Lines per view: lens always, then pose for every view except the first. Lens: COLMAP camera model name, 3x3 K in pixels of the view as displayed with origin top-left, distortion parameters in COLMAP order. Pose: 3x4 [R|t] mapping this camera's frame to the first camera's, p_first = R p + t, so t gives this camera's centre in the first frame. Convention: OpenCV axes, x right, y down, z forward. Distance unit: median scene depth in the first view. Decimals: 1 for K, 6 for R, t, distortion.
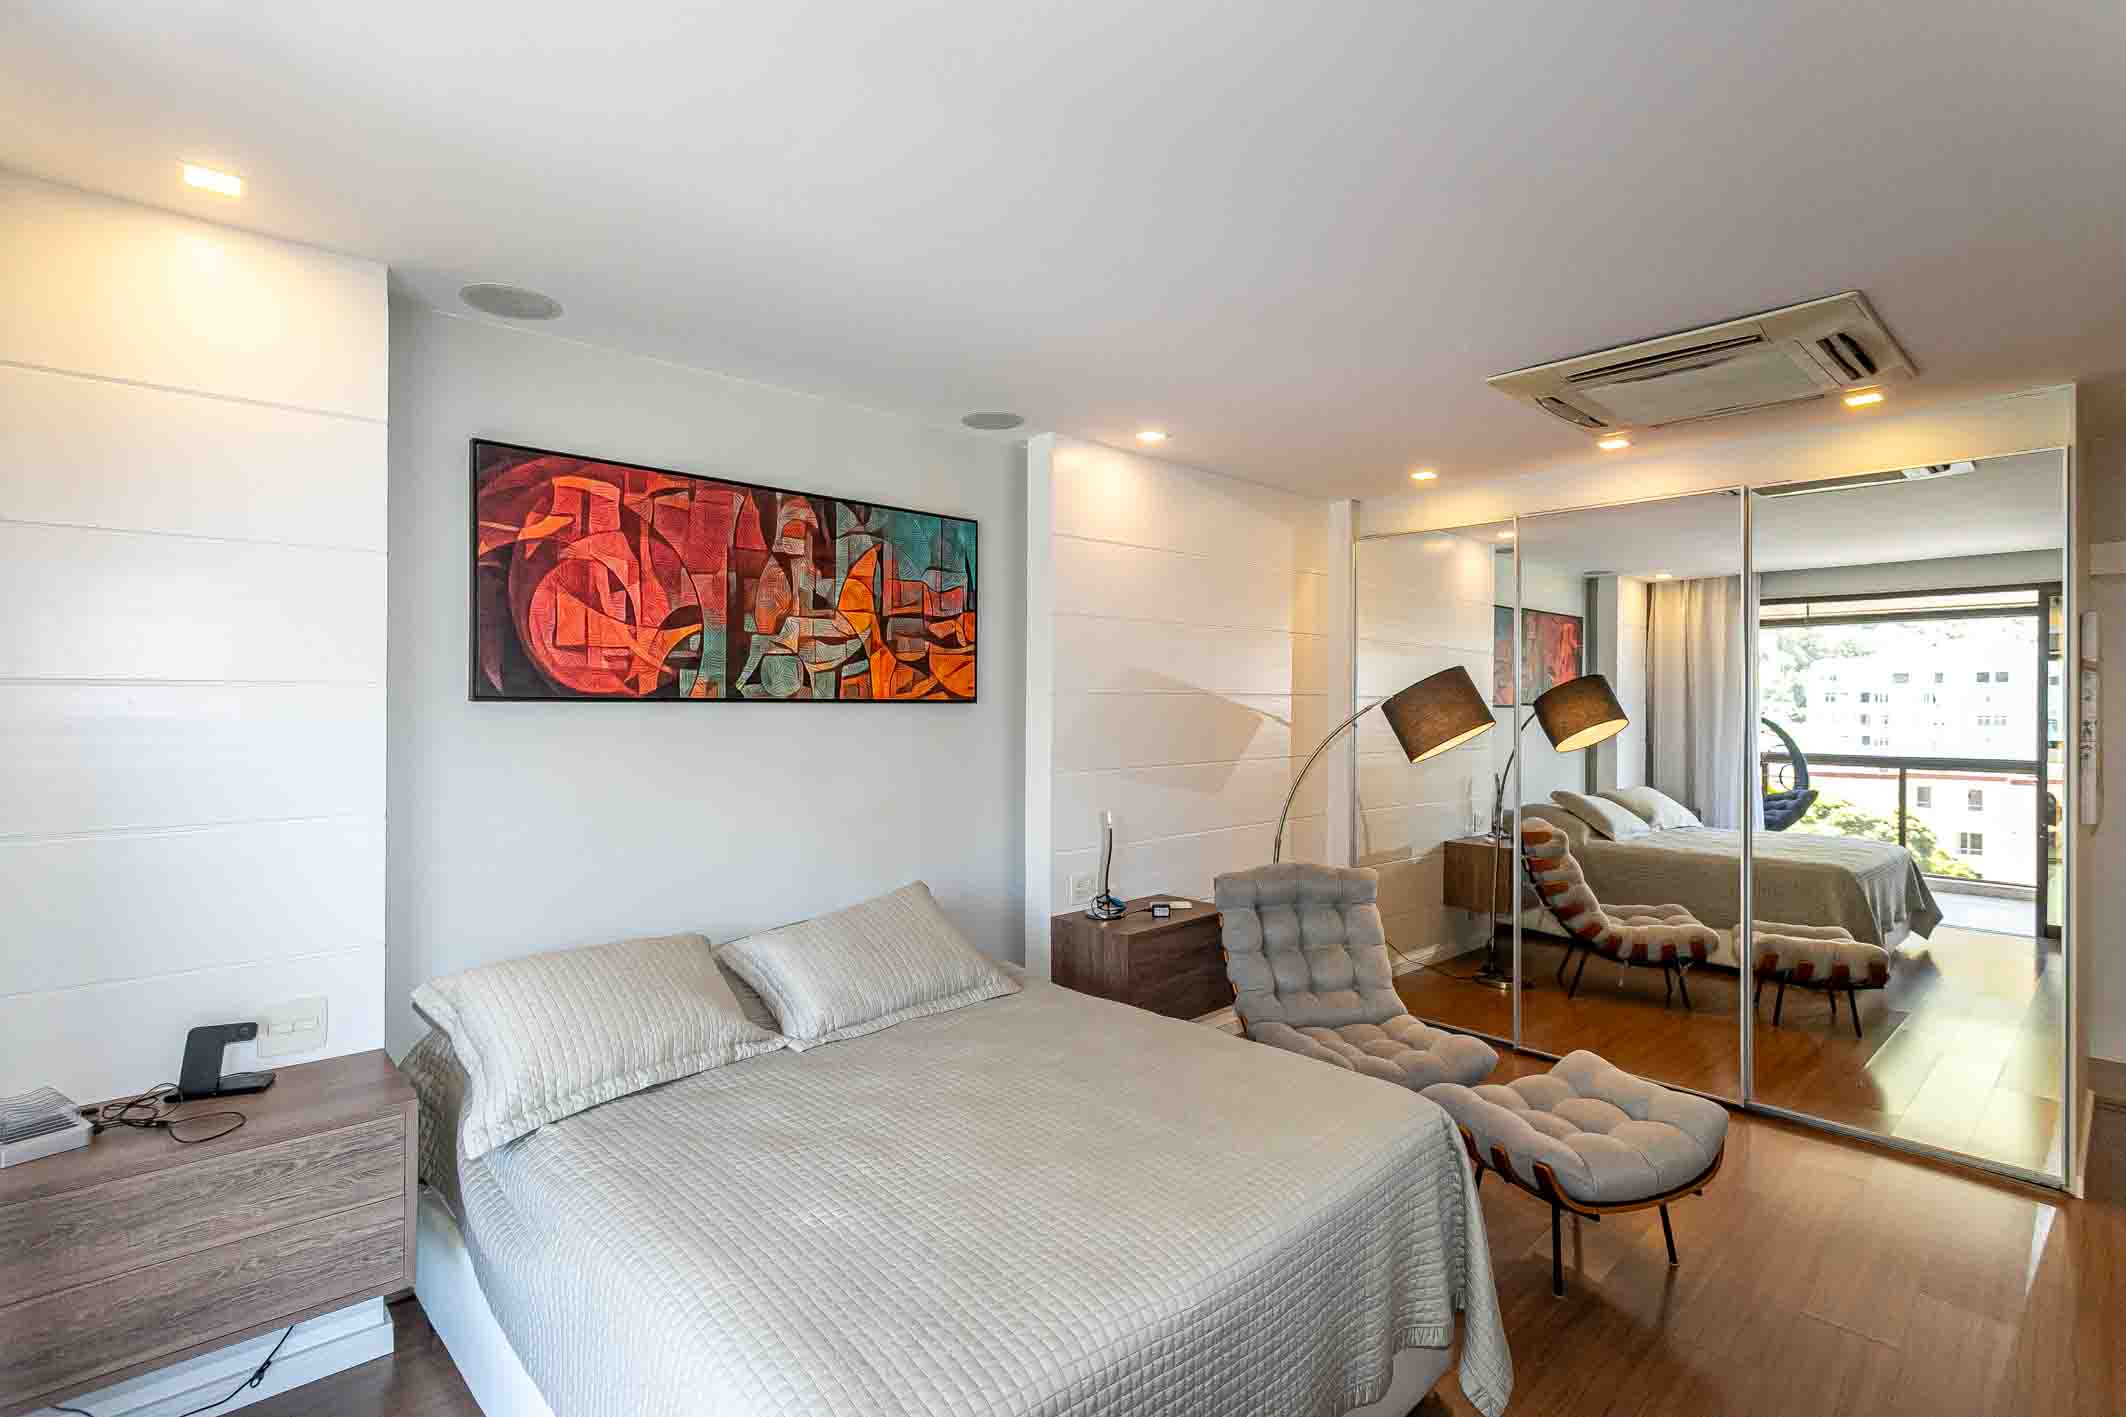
lens RADIAL K [[1033.3, 0, 1063.0], [0, 1033.3, 708.5], [0, 0, 1]] dist [-0.001739, 0.000083]
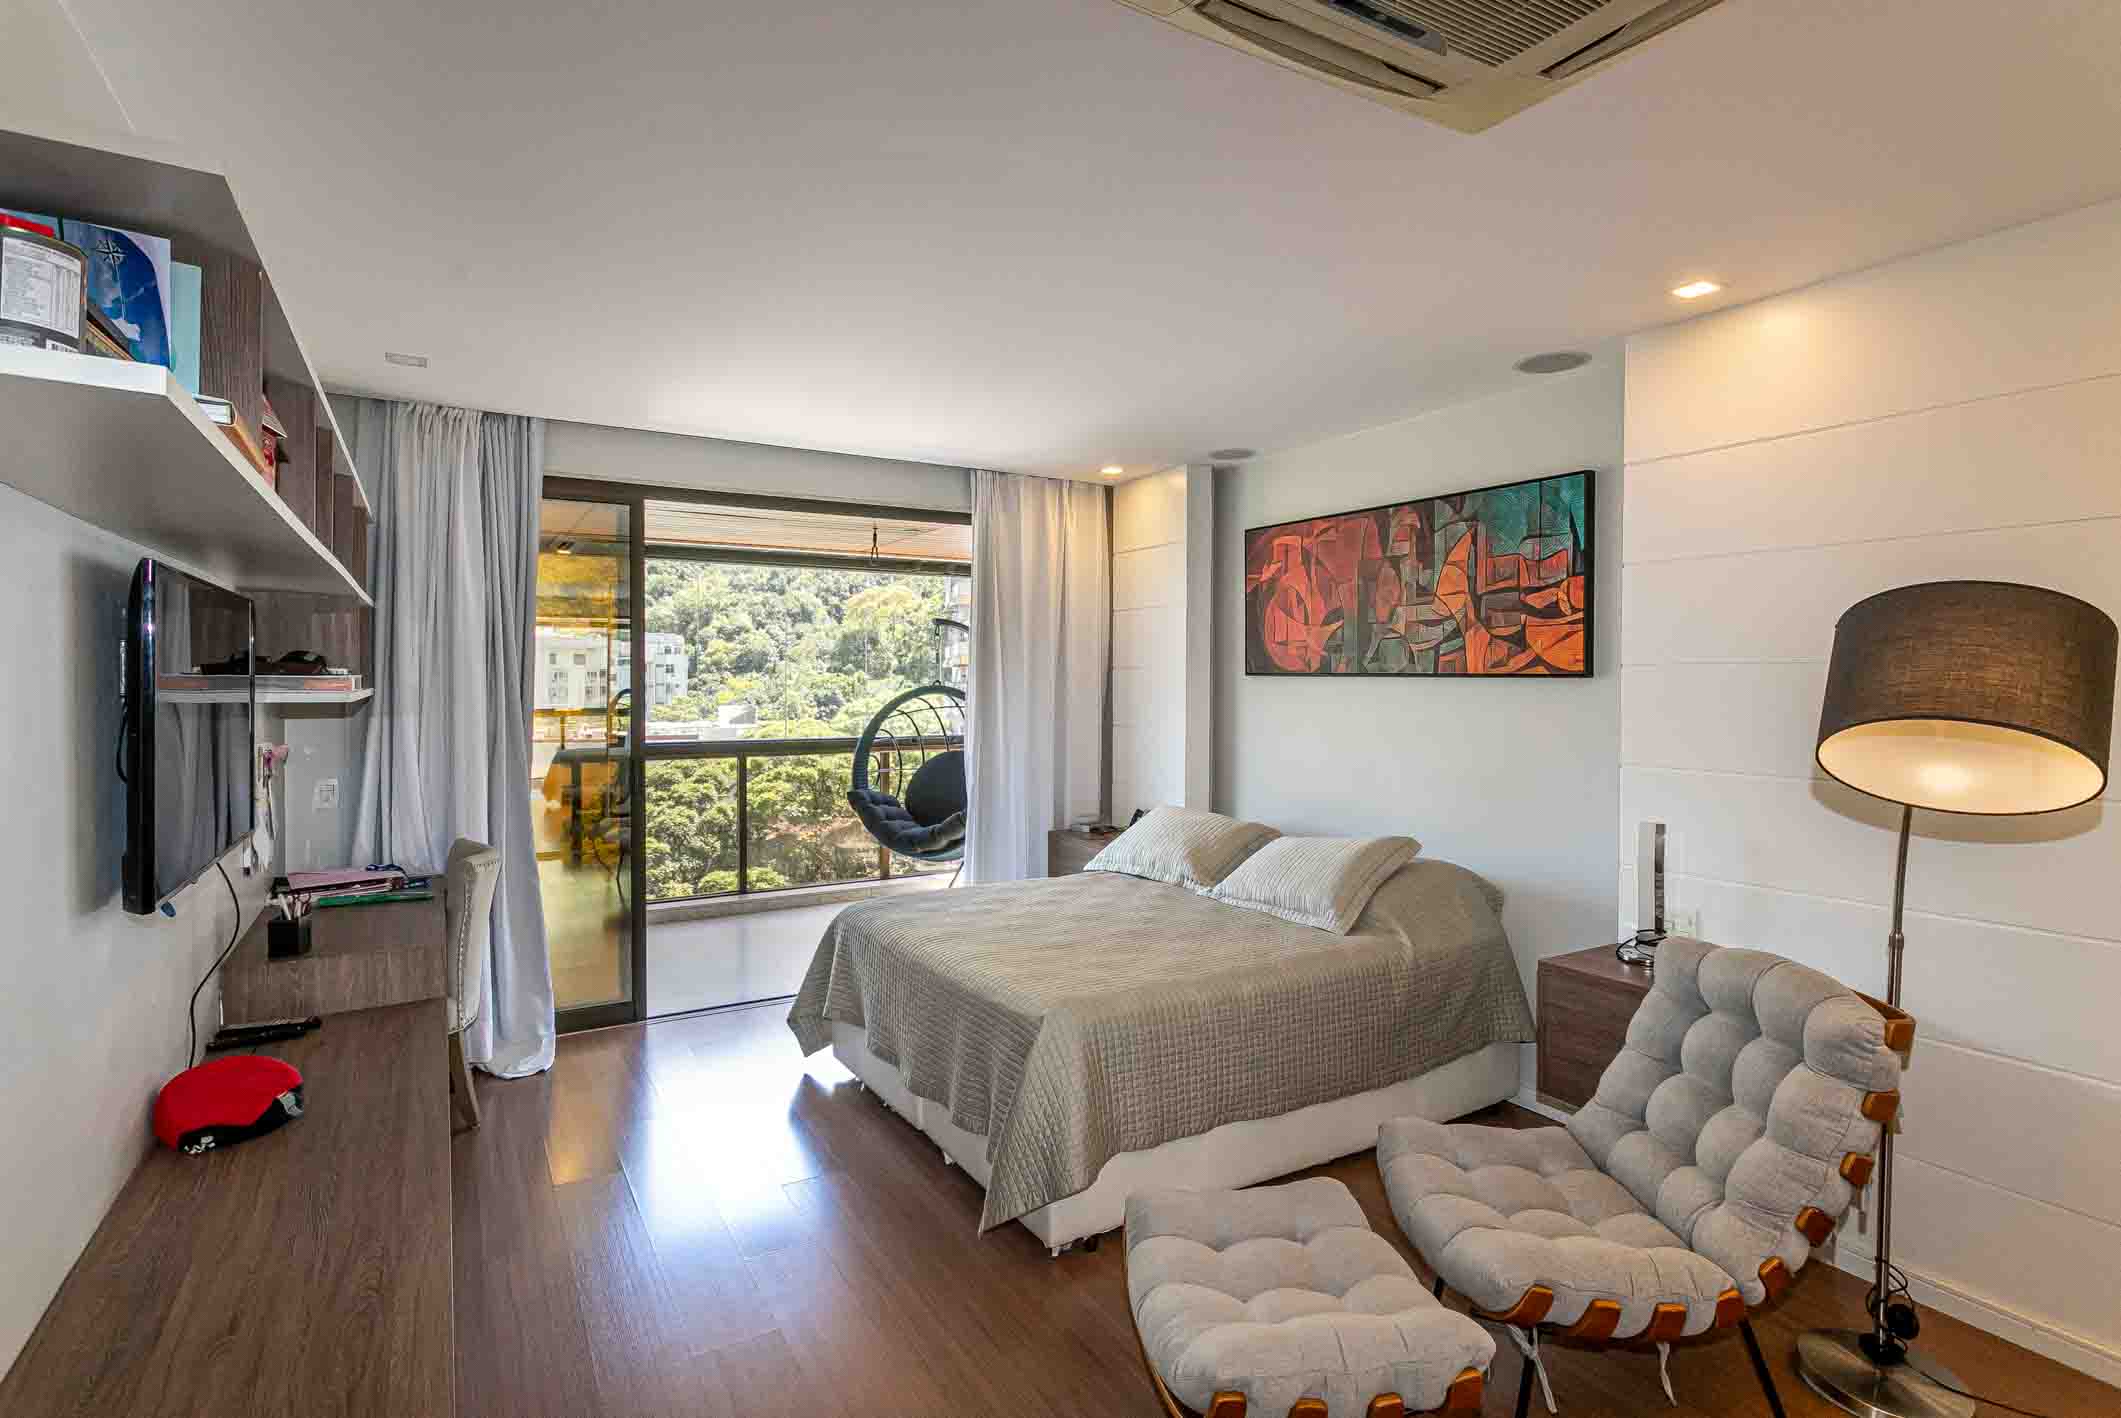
lens RADIAL K [[1030.9, 0, 1060.5], [0, 1030.9, 709.0], [0, 0, 1]] dist [-0.001739, 0.000083]
pose [[-0.221684, 0.026871, -0.974748, 0.979287], [-0.010199, 0.999502, 0.029873, -0.000081], [0.975065, 0.016564, -0.221299, 0.848642]]
